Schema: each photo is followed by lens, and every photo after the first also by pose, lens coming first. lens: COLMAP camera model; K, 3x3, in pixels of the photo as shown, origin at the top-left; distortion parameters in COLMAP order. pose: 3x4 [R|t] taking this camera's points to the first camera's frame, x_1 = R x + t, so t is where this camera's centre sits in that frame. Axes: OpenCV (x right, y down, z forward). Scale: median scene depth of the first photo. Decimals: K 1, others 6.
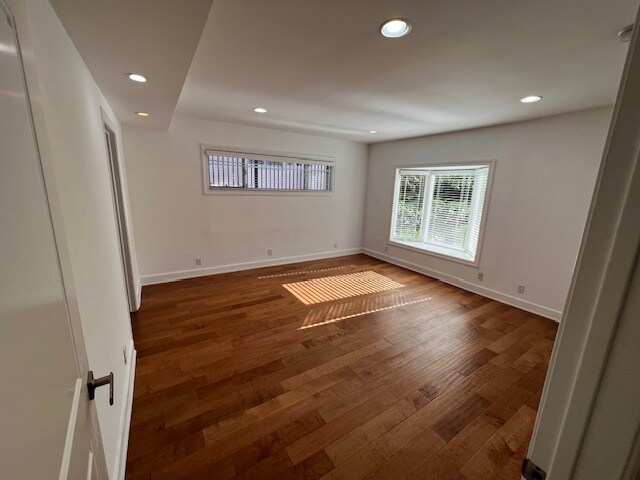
lens RADIAL K [[265.2, 0, 320.0], [0, 265.2, 240.0], [0, 0, 1]] dist [0.008995, -0.000021]
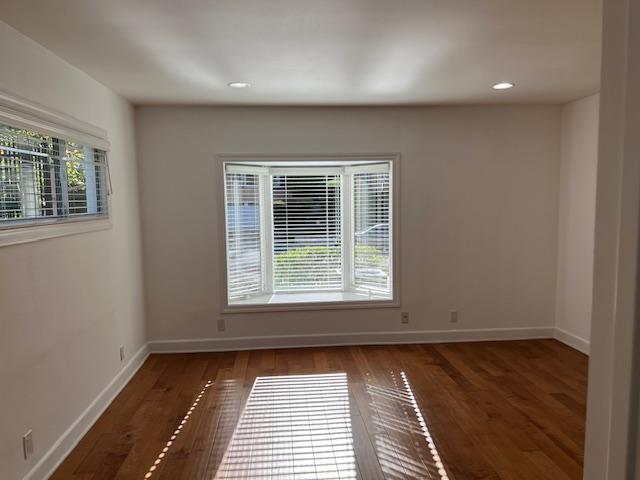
lens RADIAL K [[488.0, 0, 320.0], [0, 488.0, 240.0], [0, 0, 1]] dist [0.075754, -0.091624]
pose [[0.458500, -0.118518, 0.880756, -0.532343], [0.215725, 0.976268, 0.019070, -0.118082], [-0.862114, 0.181257, 0.473187, 0.493687]]
